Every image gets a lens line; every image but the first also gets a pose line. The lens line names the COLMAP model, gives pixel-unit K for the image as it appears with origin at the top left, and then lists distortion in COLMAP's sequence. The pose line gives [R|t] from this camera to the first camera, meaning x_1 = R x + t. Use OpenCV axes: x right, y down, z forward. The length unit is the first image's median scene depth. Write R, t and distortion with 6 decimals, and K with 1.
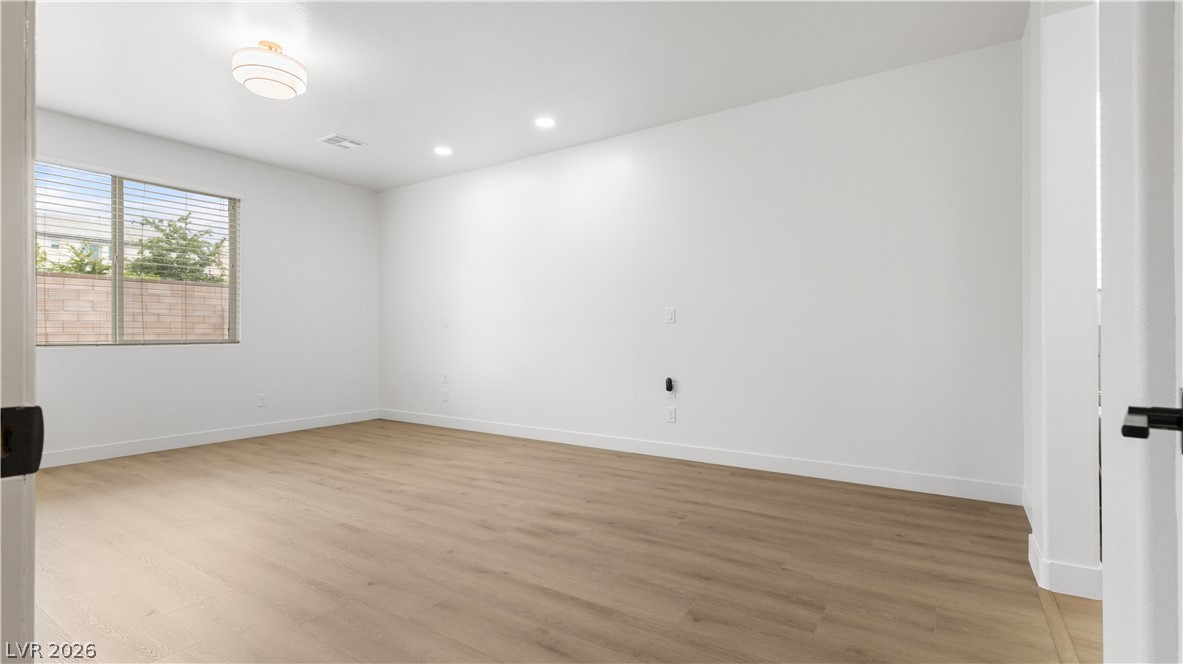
lens RADIAL K [[534.7, 0, 595.9], [0, 534.7, 338.5], [0, 0, 1]] dist [0.008479, -0.002883]
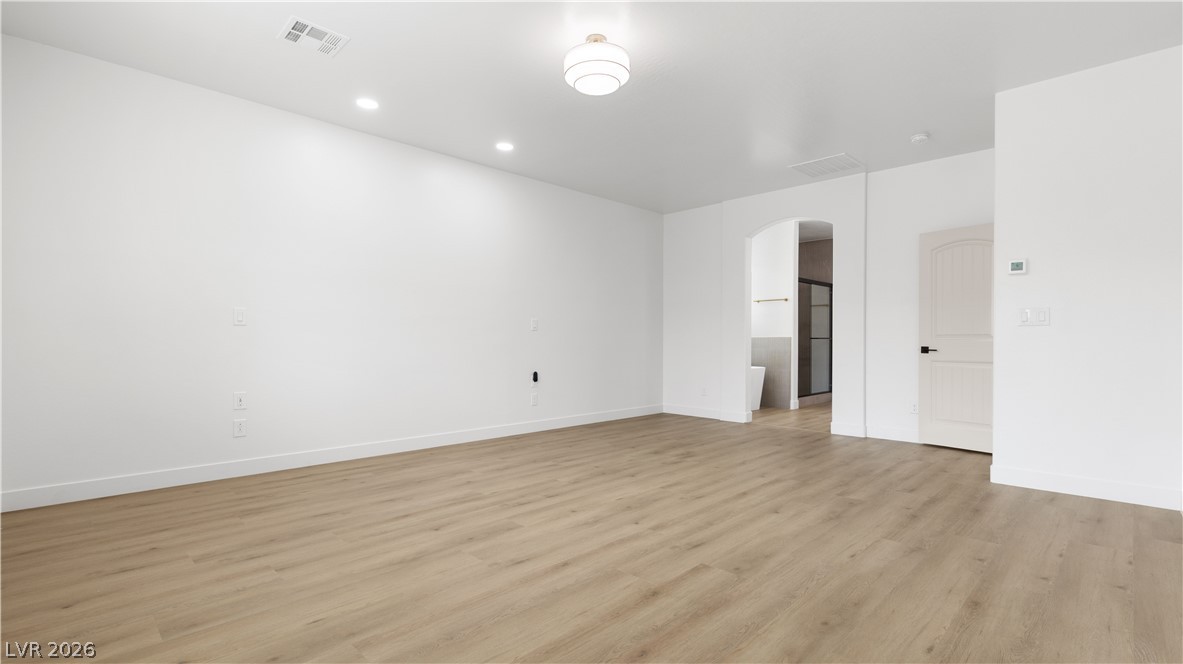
lens RADIAL K [[534.7, 0, 614.6], [0, 534.7, 336.7], [0, 0, 1]] dist [0.008479, -0.002883]
pose [[0.177630, 0.011179, 0.984034, -1.457154], [0.003632, 0.999921, -0.012015, 0.005117], [-0.984091, 0.005708, 0.177575, 0.740813]]
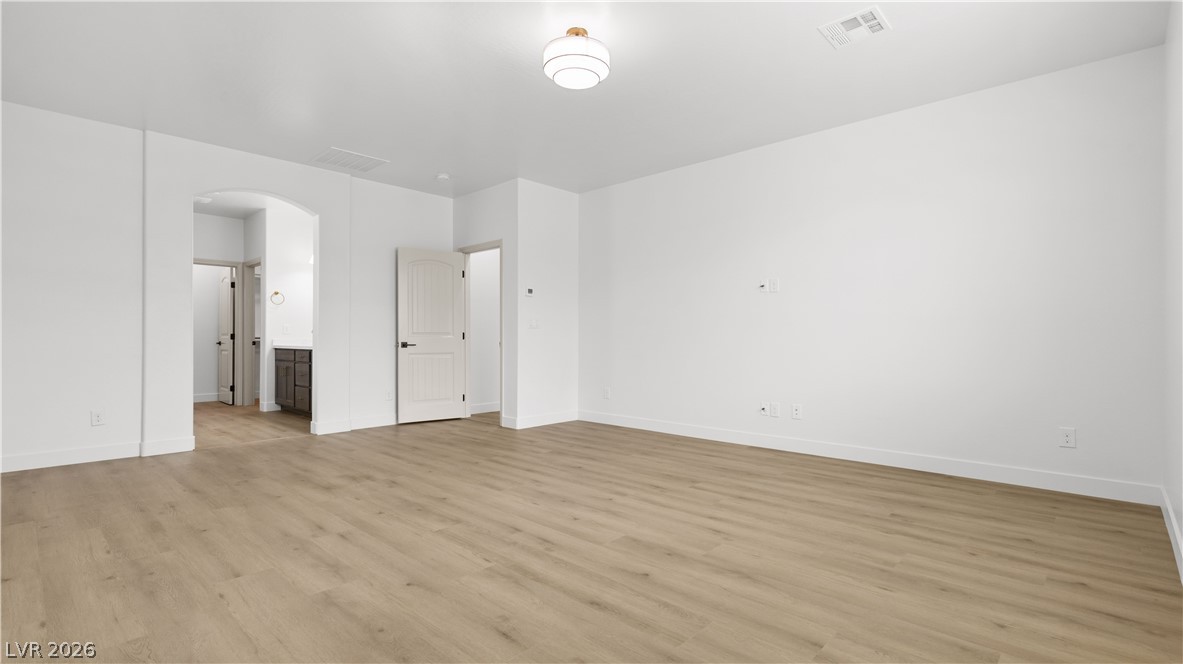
lens RADIAL K [[534.7, 0, 582.0], [0, 534.7, 333.8], [0, 0, 1]] dist [0.008479, -0.002883]
pose [[-0.980796, 0.005679, 0.194956, -0.751114], [0.005181, 0.999982, -0.003065, -0.002853], [-0.194970, -0.001996, -0.980807, 1.808328]]
